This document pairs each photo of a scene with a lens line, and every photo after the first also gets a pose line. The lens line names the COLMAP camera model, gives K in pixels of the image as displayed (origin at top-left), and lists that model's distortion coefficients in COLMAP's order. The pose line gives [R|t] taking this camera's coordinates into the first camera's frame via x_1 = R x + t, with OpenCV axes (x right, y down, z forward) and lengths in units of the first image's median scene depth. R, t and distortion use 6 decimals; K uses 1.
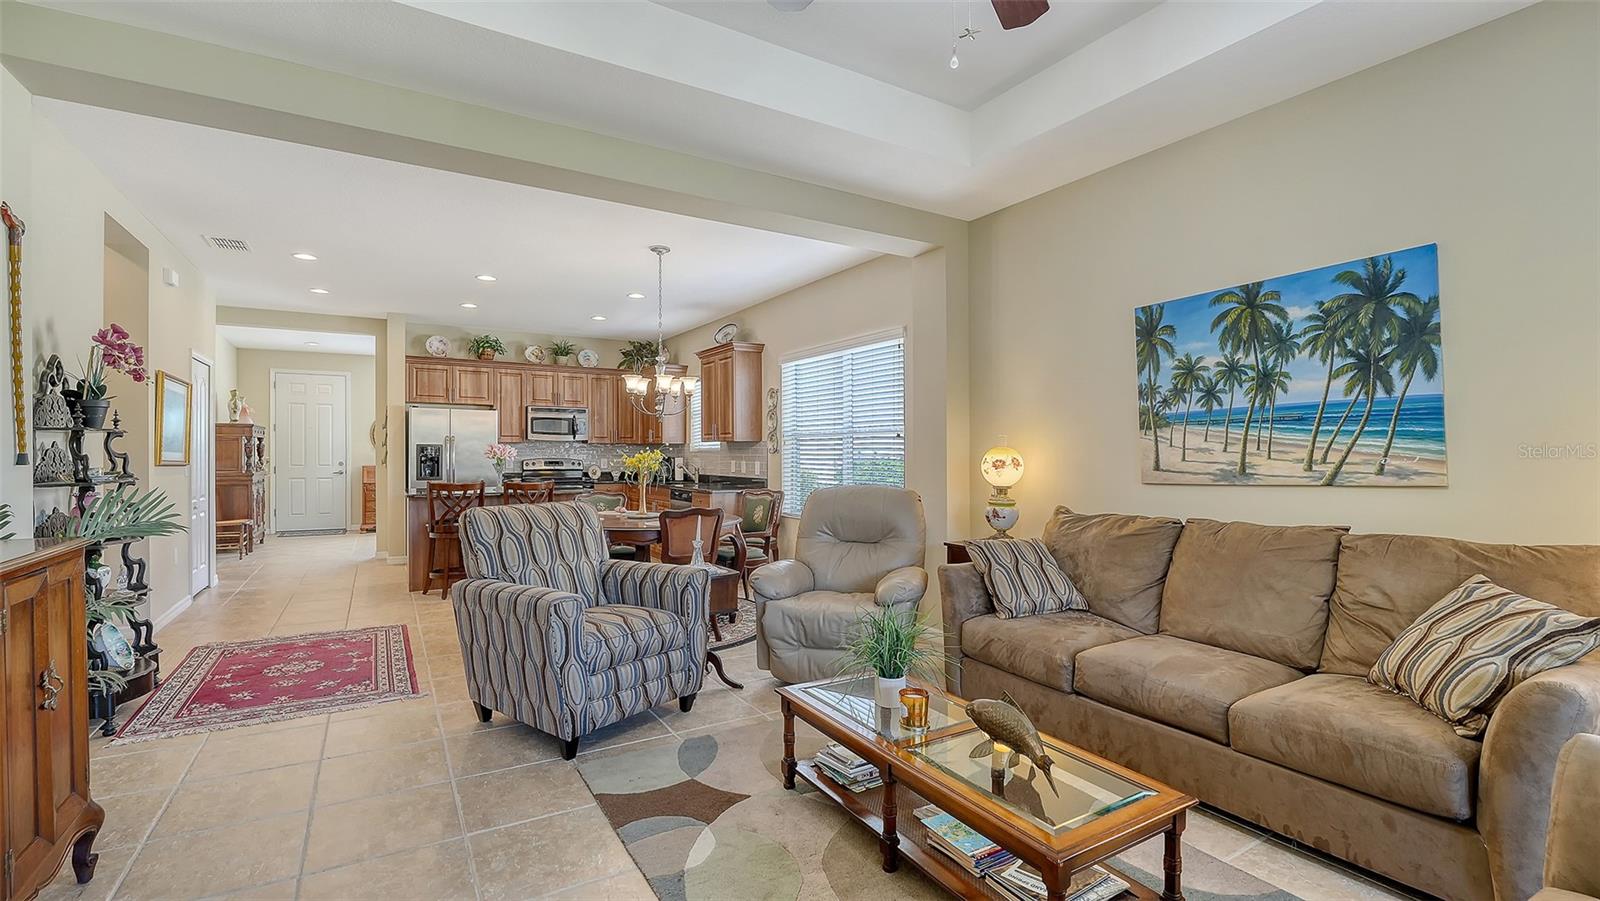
lens RADIAL K [[694.7, 0, 797.5], [0, 694.7, 462.5], [0, 0, 1]] dist [-0.019830, 0.000120]
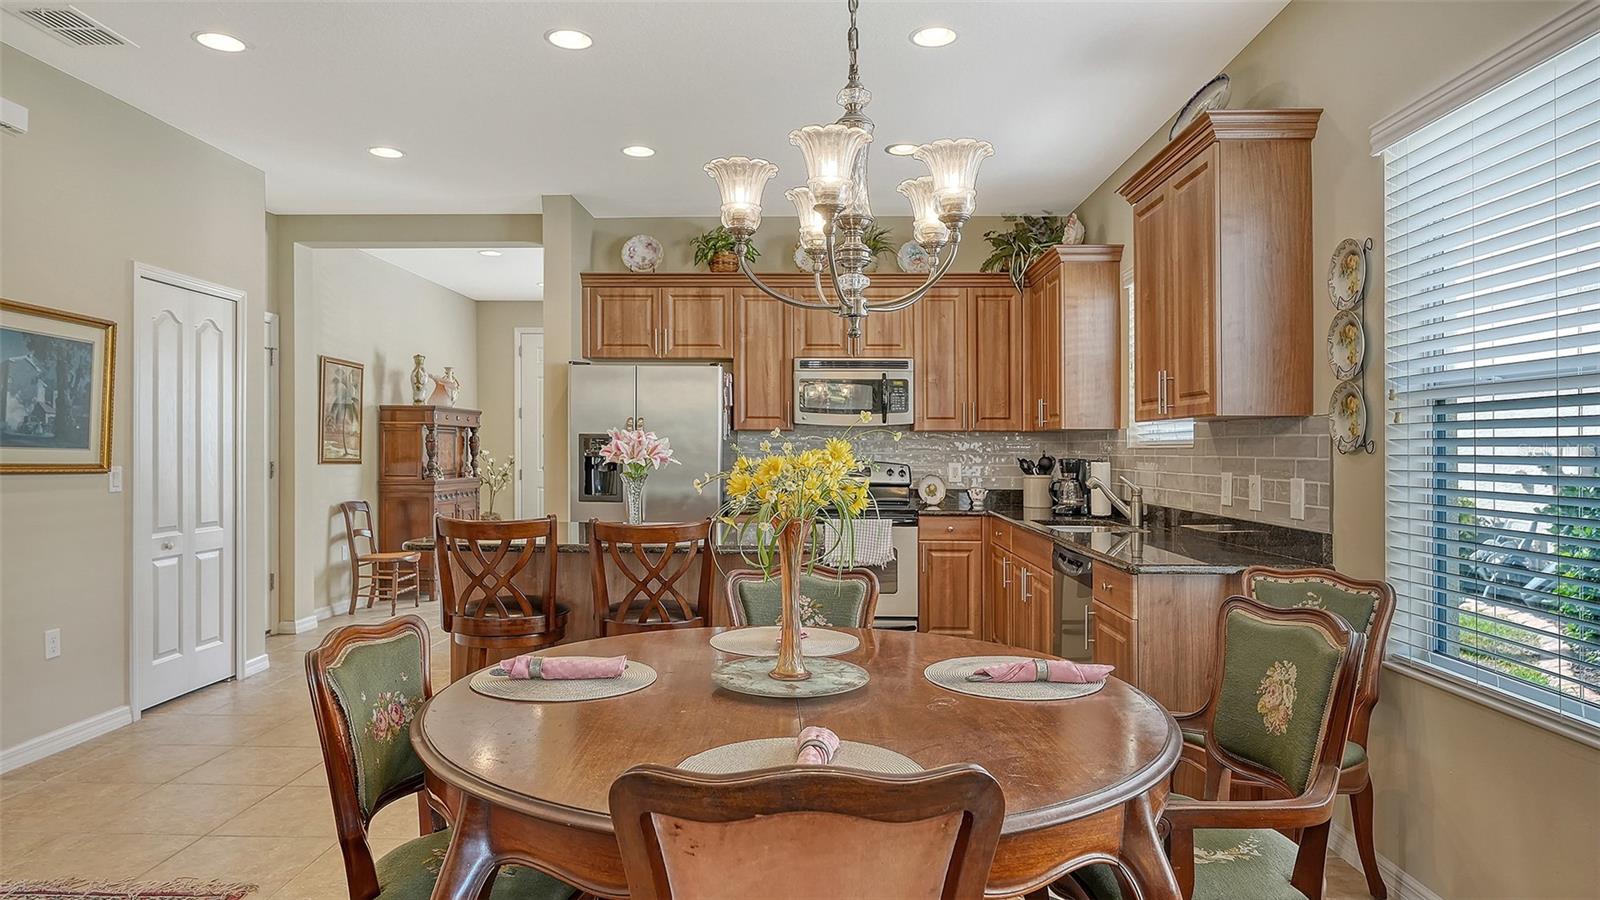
lens RADIAL K [[951.5, 0, 800.0], [0, 951.5, 450.0], [0, 0, 1]] dist [-0.000576, -0.000449]
pose [[0.841804, 0.000821, -0.539783, -0.013395], [-0.007683, 0.999916, -0.010462, -0.008423], [0.539729, 0.012954, 0.841739, 0.499155]]
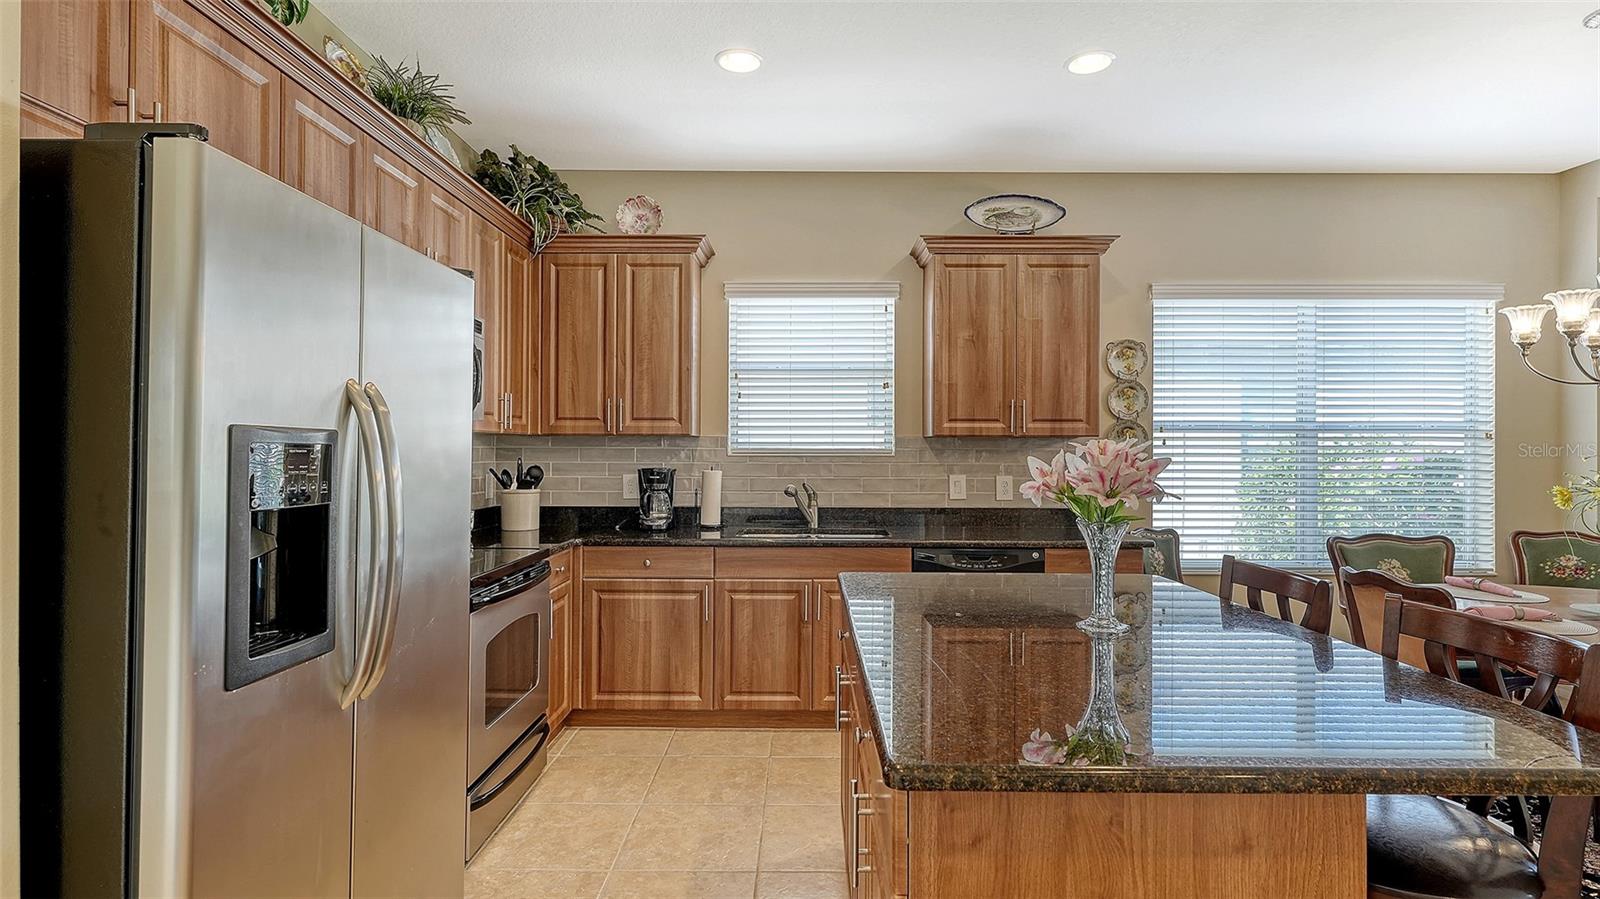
lens RADIAL K [[731.8, 0, 800.9], [0, 731.8, 455.1], [0, 0, 1]] dist [-0.003097, -0.000124]
pose [[0.523069, -0.008452, 0.852249, -0.628492], [0.007766, 0.999957, 0.005150, -0.021851], [-0.852255, 0.003925, 0.523111, 0.882435]]
